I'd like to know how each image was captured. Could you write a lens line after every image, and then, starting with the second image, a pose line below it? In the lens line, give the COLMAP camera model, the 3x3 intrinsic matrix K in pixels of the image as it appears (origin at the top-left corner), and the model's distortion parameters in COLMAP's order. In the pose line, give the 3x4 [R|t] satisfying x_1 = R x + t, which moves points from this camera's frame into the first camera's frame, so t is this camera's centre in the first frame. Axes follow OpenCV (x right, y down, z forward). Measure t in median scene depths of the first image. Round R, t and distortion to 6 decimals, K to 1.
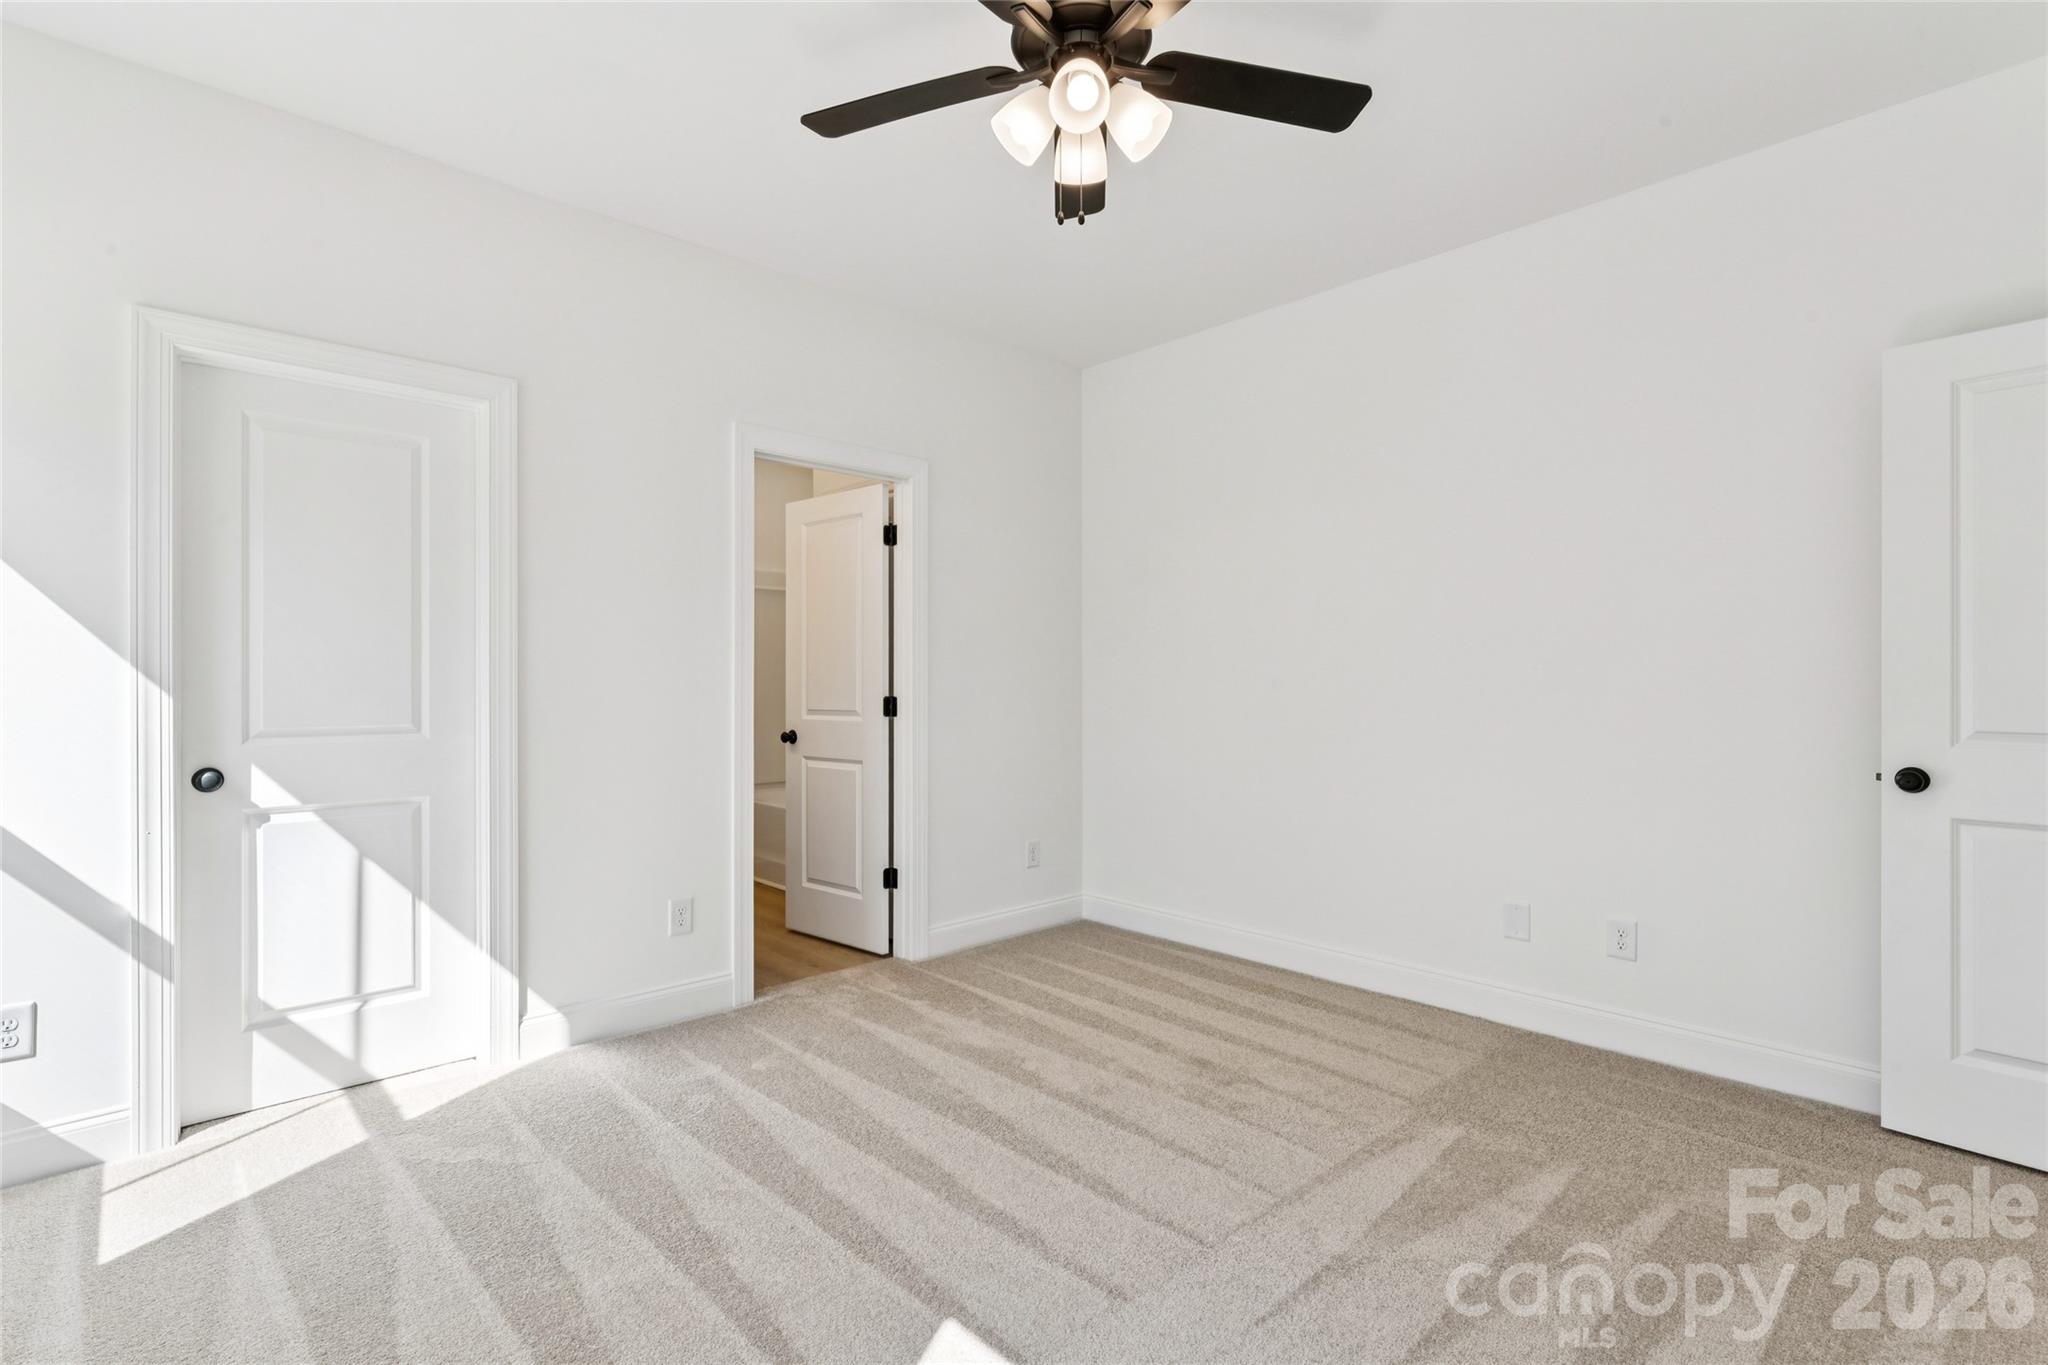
lens RADIAL K [[931.0, 0, 1024.0], [0, 931.0, 682.5], [0, 0, 1]] dist [-0.000718, 0.000304]
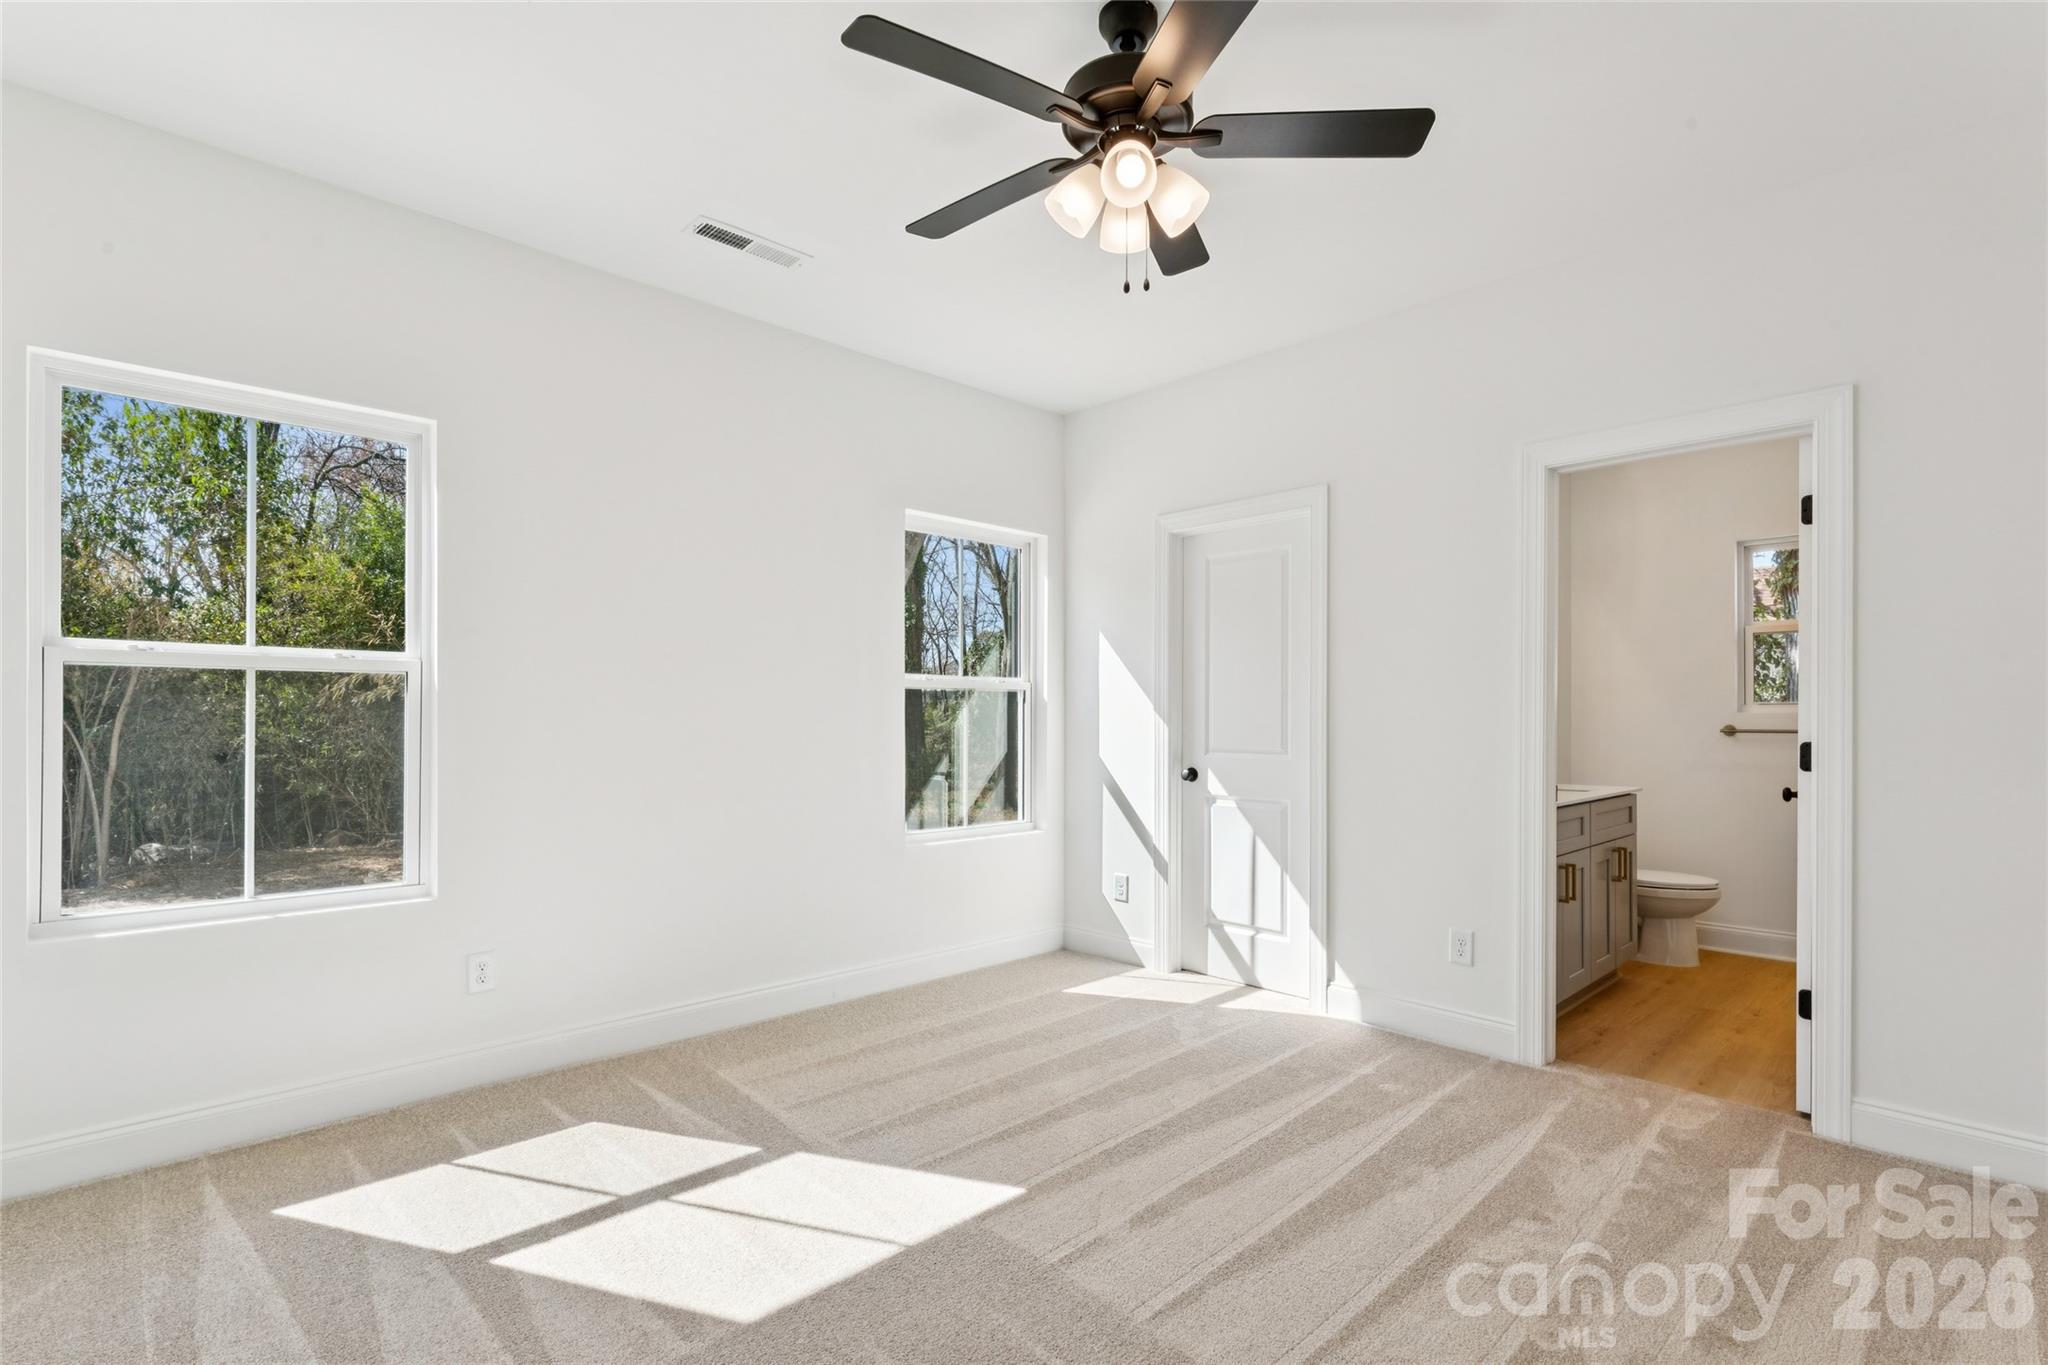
lens RADIAL K [[942.3, 0, 1026.9], [0, 942.3, 719.9], [0, 0, 1]] dist [-0.000068, -0.000013]
pose [[0.019689, 0.000477, -0.999806, 0.801708], [-0.005086, 0.999987, 0.000377, 0.003312], [0.999793, 0.005077, 0.019691, 0.603307]]
